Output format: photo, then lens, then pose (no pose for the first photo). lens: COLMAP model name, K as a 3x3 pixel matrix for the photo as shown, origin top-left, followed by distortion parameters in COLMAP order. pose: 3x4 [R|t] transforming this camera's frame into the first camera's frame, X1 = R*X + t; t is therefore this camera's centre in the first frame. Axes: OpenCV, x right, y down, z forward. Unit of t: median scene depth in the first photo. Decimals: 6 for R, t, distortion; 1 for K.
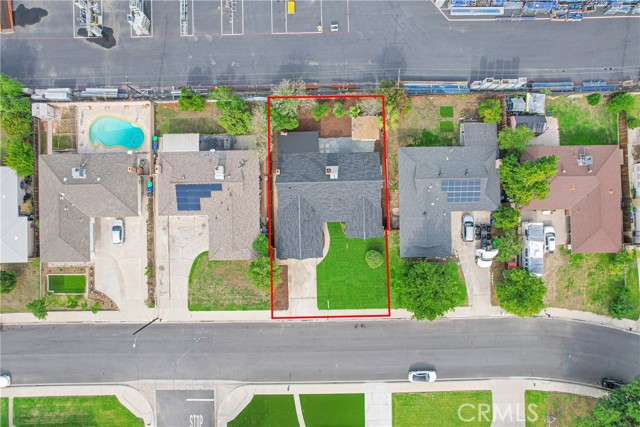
lens RADIAL K [[411.5, 0, 320.0], [0, 411.5, 213.5], [0, 0, 1]] dist [-0.077157, 0.068820]
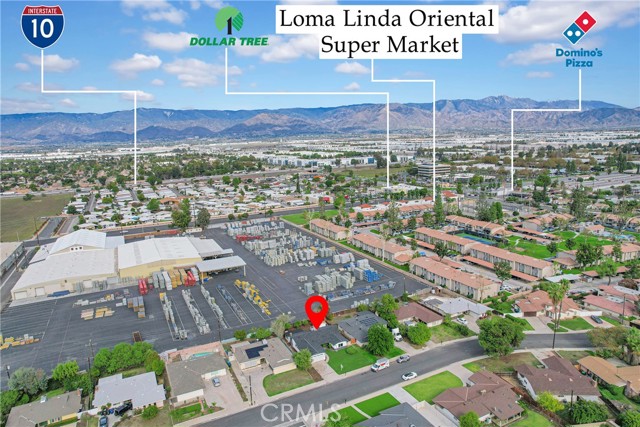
lens RADIAL K [[411.5, 0, 320.0], [0, 411.5, 213.5], [0, 0, 1]] dist [-0.077157, 0.068820]
pose [[0.902507, -0.094186, 0.420249, -0.761109], [0.430422, 0.163869, -0.887628, 1.664631], [0.014737, 0.981976, 0.188432, -0.020907]]
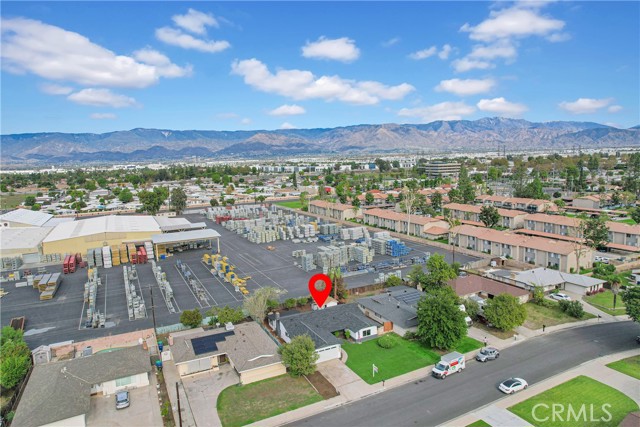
lens RADIAL K [[411.5, 0, 320.0], [0, 411.5, 213.5], [0, 0, 1]] dist [-0.077157, 0.068820]
pose [[0.899683, -0.074278, 0.430177, -0.460997], [0.436278, 0.118650, -0.891955, 0.941086], [0.015212, 0.990154, 0.139153, 0.508538]]
